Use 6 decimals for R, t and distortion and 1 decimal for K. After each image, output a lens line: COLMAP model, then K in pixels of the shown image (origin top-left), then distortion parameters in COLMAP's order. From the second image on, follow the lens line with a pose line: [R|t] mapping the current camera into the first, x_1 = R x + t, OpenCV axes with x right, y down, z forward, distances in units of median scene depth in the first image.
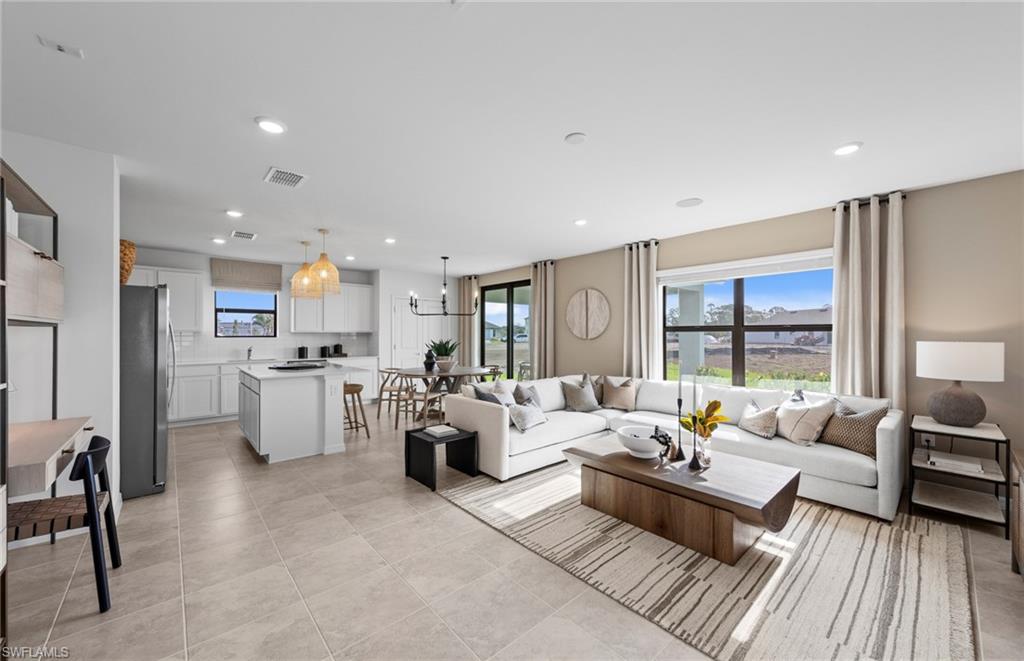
lens RADIAL K [[382.6, 0, 511.7], [0, 382.6, 333.3], [0, 0, 1]] dist [0.008654, -0.001301]
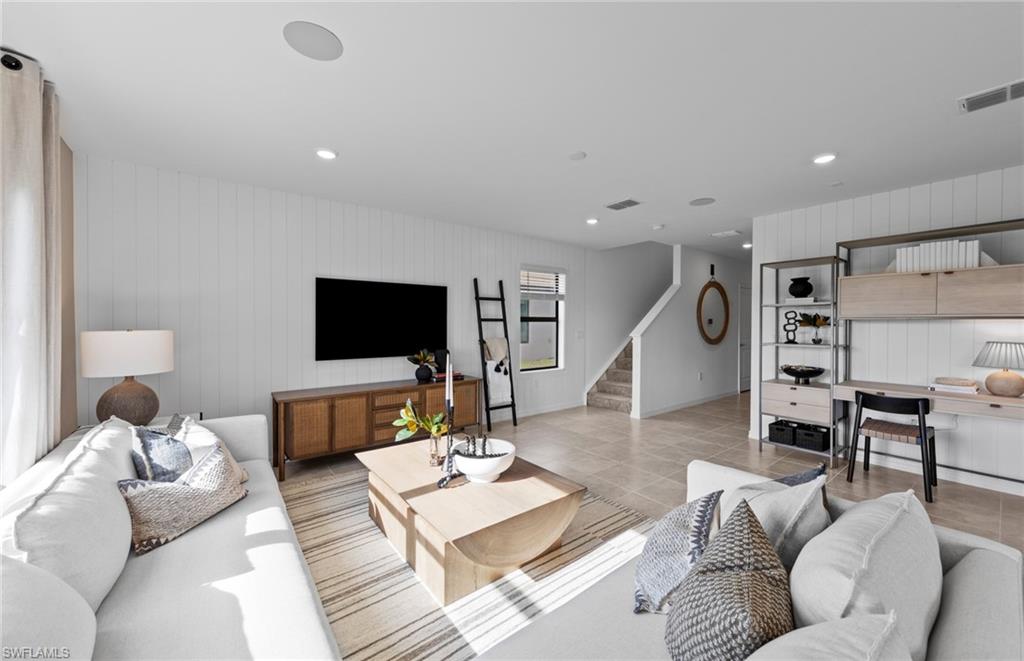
lens RADIAL K [[382.6, 0, 509.1], [0, 382.6, 328.7], [0, 0, 1]] dist [0.008654, -0.001301]
pose [[-0.996883, -0.001114, 0.078885, 0.215597], [-0.000446, 0.999964, 0.008484, 0.006447], [-0.078892, 0.008422, -0.996848, 1.702153]]
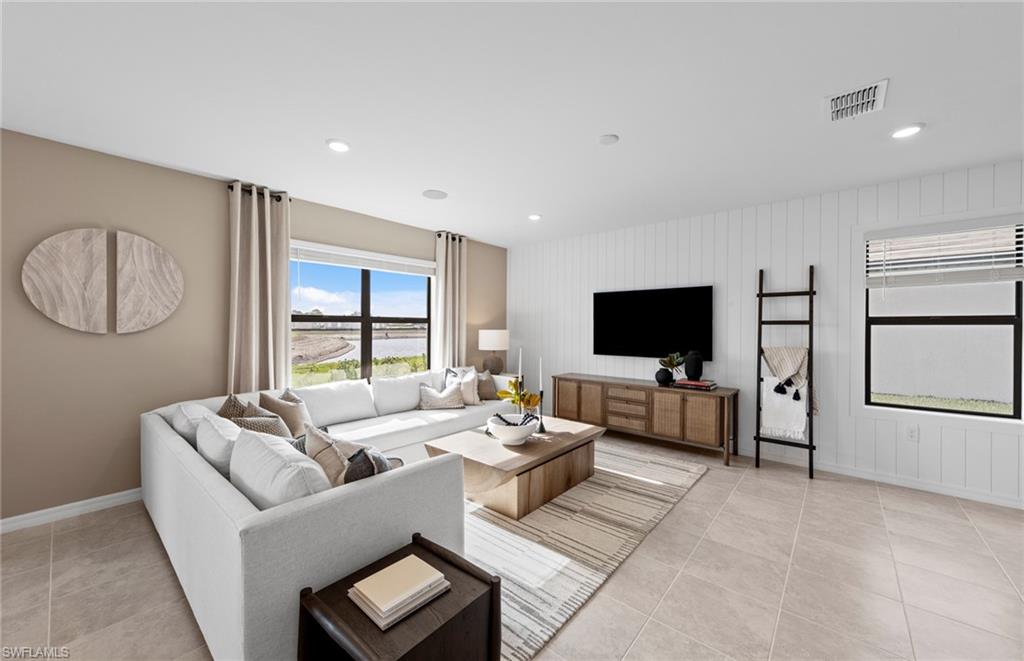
lens RADIAL K [[382.6, 0, 513.0], [0, 382.6, 328.2], [0, 0, 1]] dist [0.008654, -0.001301]
pose [[-0.133430, -0.007639, 0.991029, -0.657603], [-0.008266, 0.999944, 0.006595, 0.000339], [-0.991024, -0.007312, -0.133486, 1.092676]]
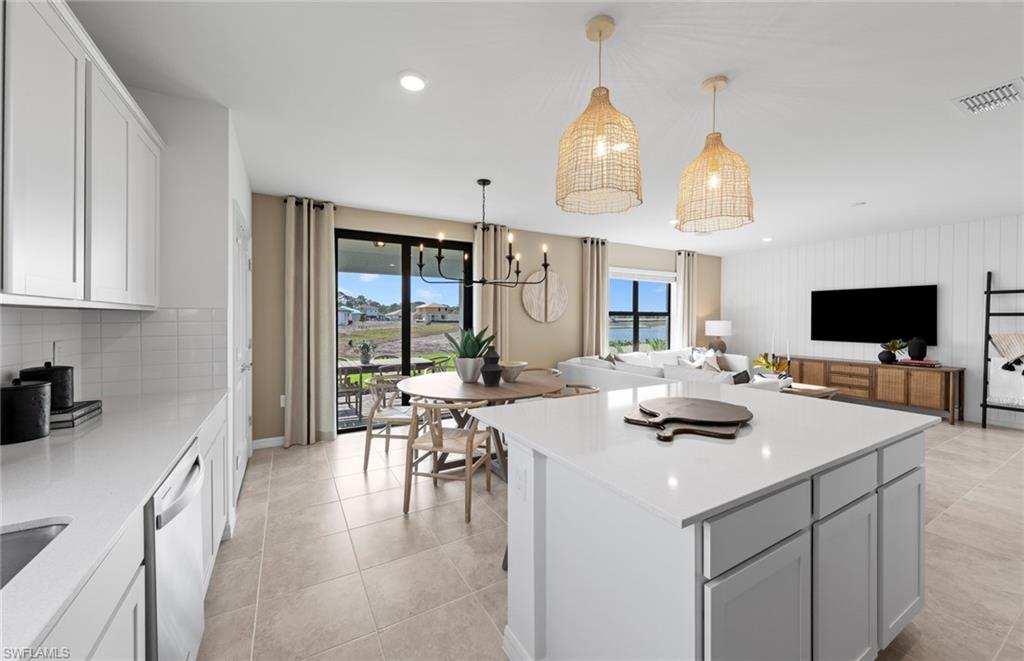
lens RADIAL K [[382.6, 0, 513.4], [0, 382.6, 321.8], [0, 0, 1]] dist [0.008654, -0.001301]
pose [[0.202074, -0.011565, 0.979302, -1.448579], [-0.004604, 0.999908, 0.012759, 0.001911], [-0.979359, -0.007087, 0.202003, 1.695323]]
